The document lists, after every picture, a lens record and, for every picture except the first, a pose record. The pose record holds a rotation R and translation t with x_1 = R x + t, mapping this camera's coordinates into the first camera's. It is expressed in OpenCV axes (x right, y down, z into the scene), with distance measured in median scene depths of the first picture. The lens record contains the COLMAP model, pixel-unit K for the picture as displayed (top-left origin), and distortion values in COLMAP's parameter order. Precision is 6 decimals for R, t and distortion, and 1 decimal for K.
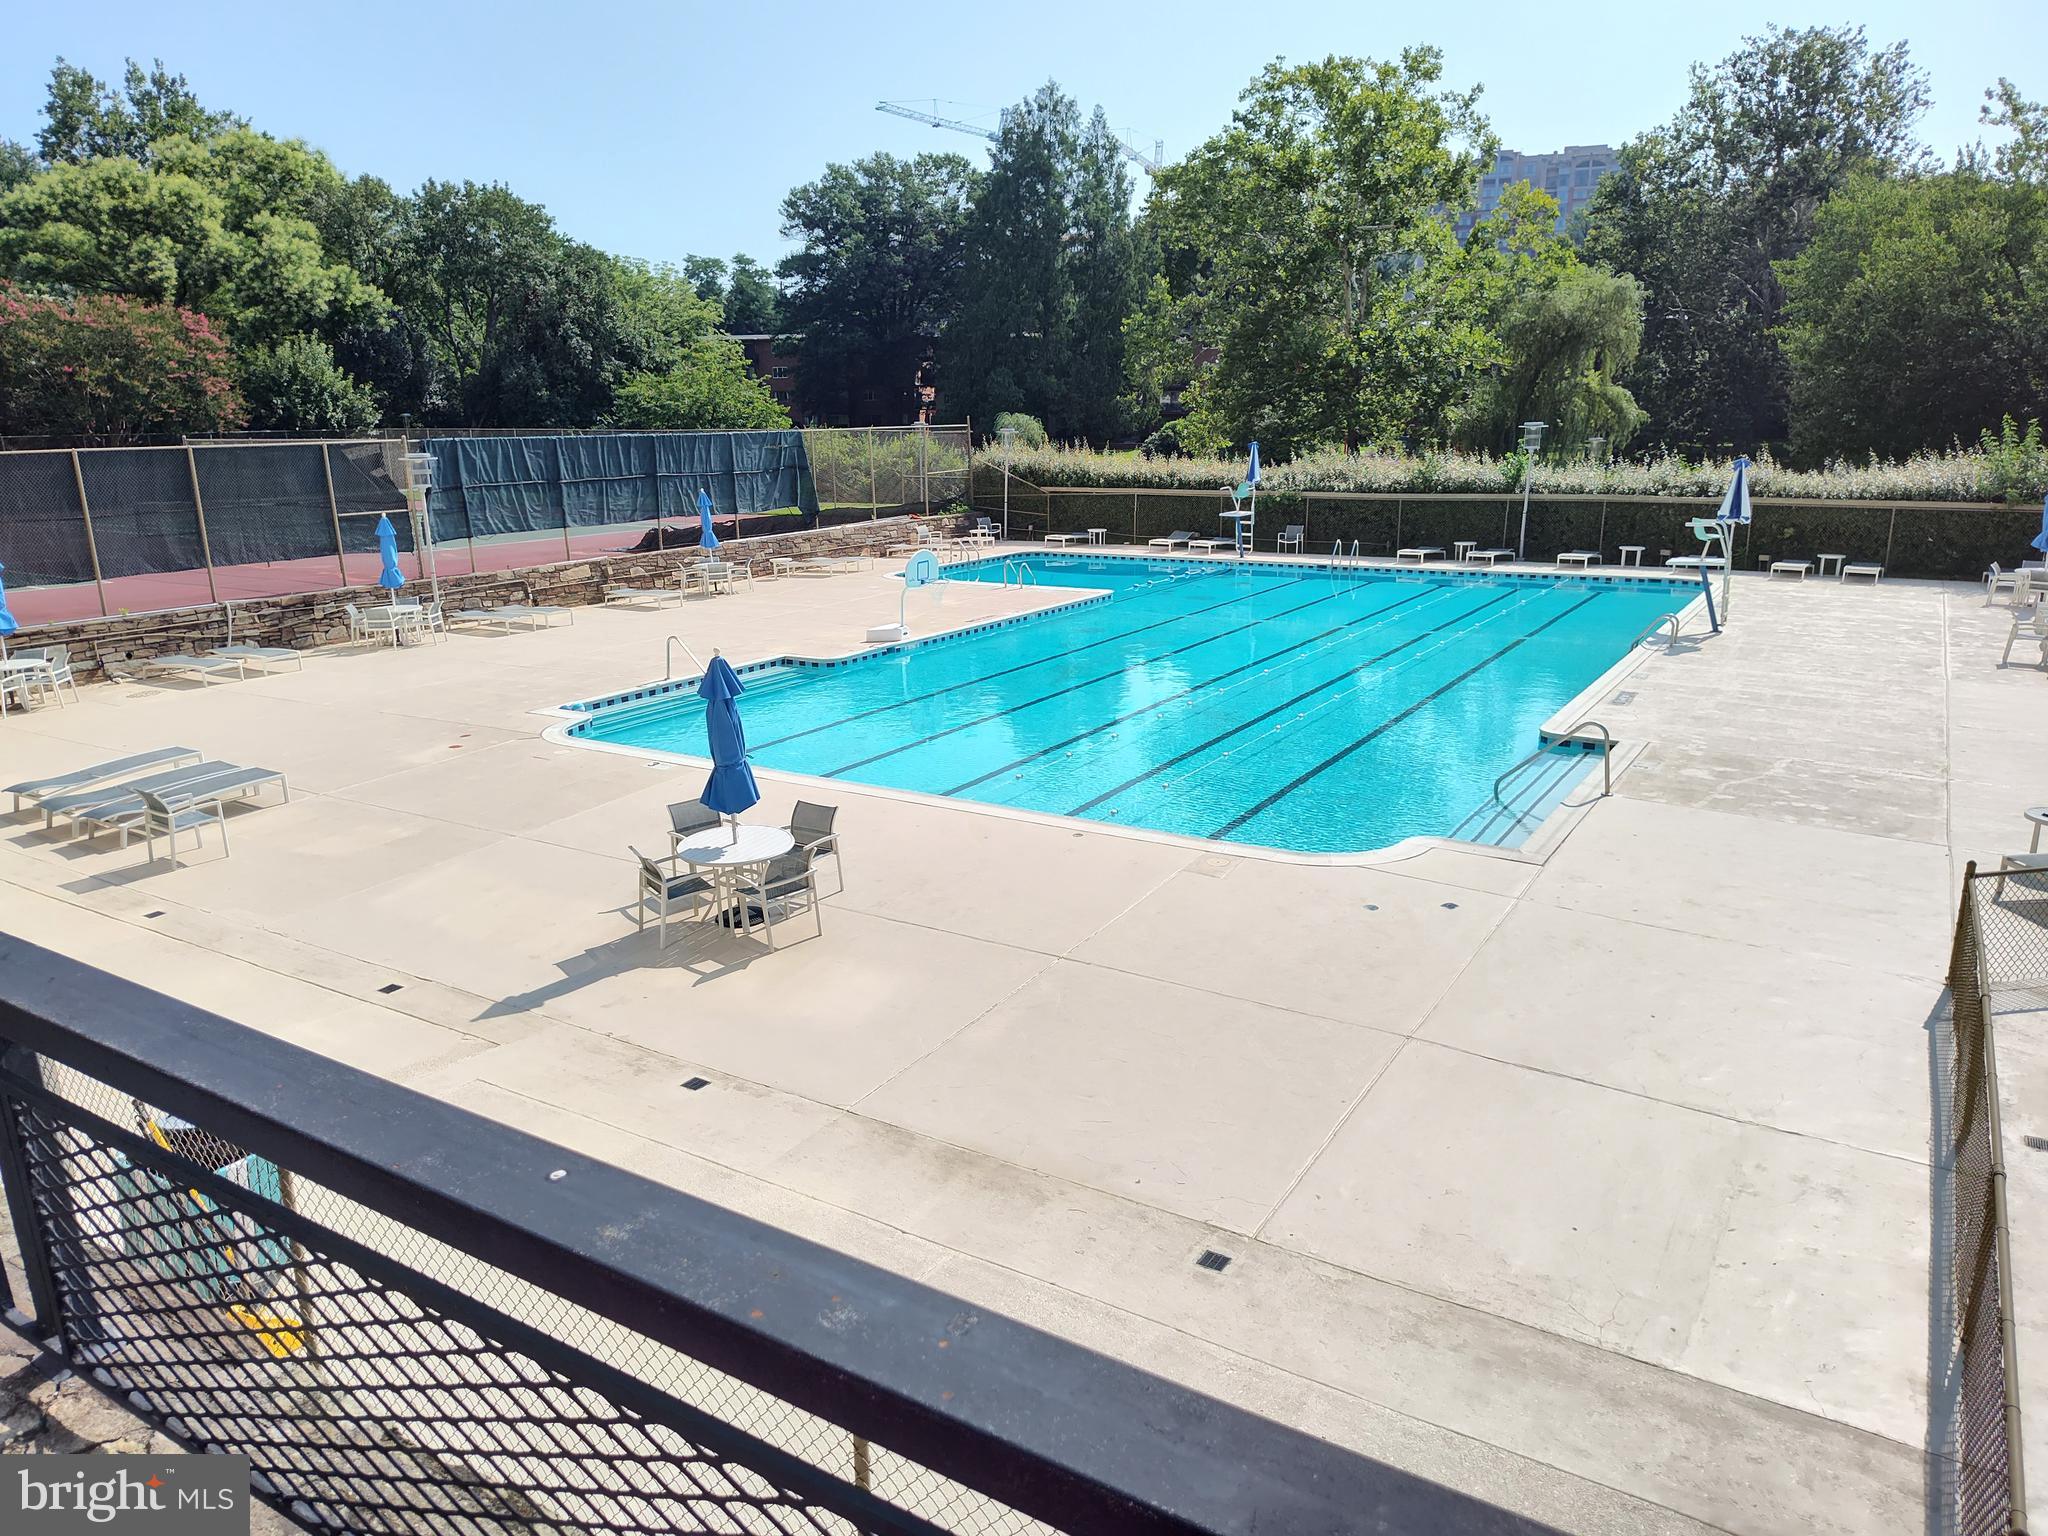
lens RADIAL K [[1426.4, 0, 998.4], [0, 1426.4, 767.4], [0, 0, 1]] dist [0.006759, 0.001703]
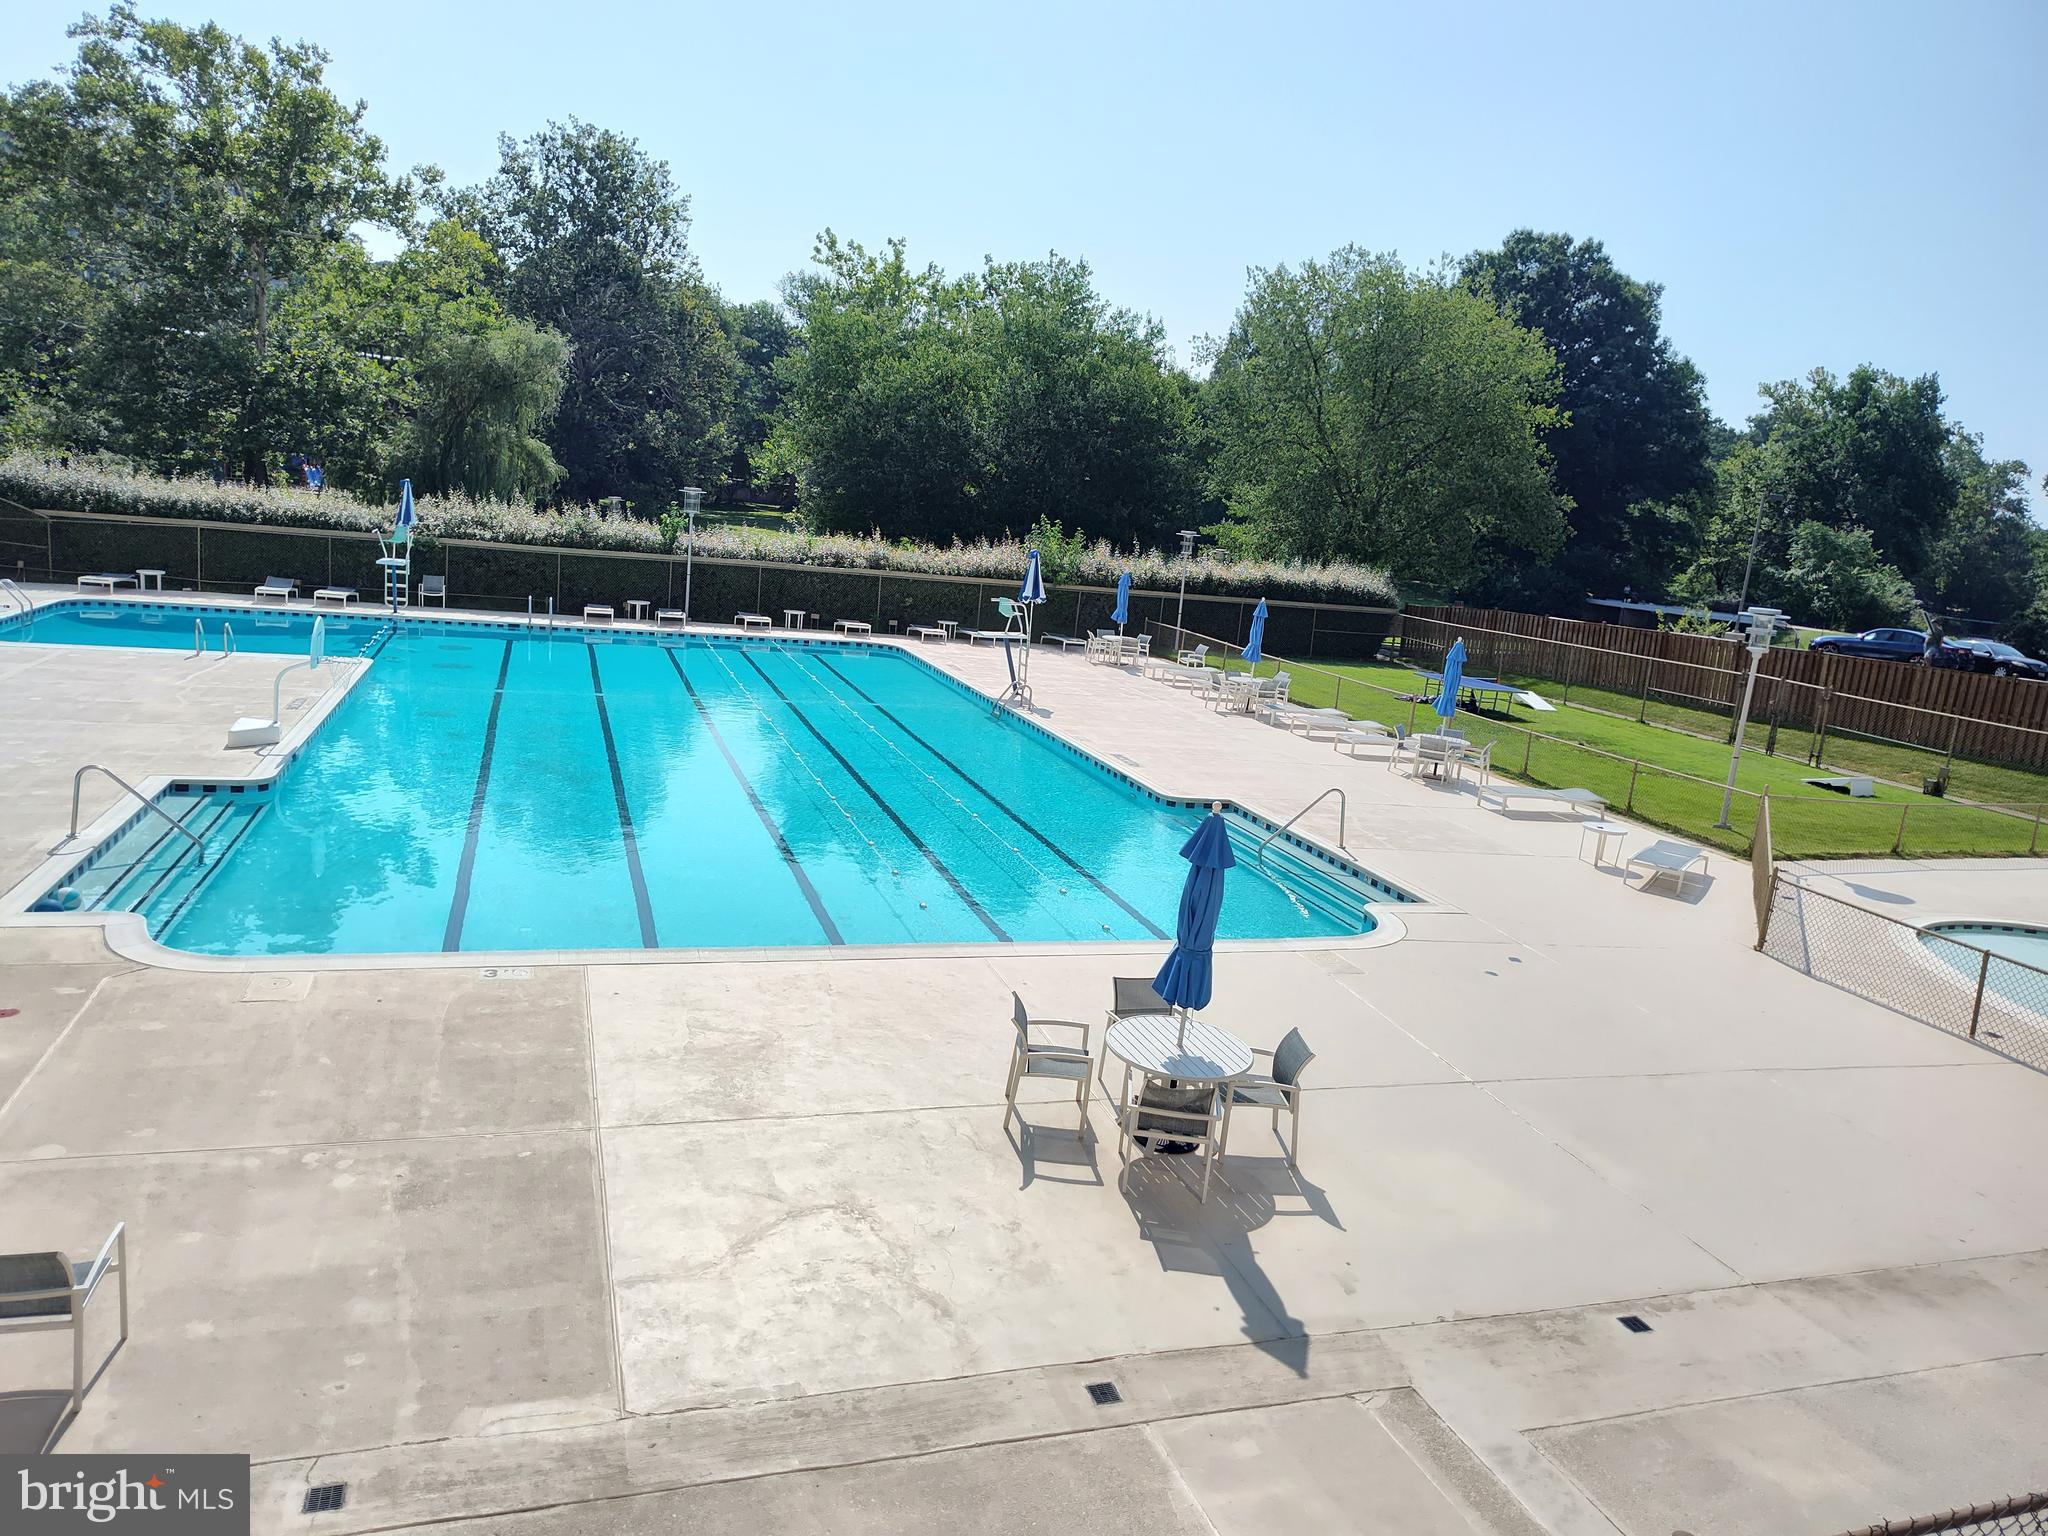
lens RADIAL K [[1400.8, 0, 1024.0], [0, 1400.8, 768.0], [0, 0, 1]] dist [0.055709, -0.076684]
pose [[0.627110, -0.075129, 0.775299, -0.263562], [0.090777, 0.995604, 0.023051, -0.039958], [-0.773623, 0.055924, 0.631174, 0.179213]]
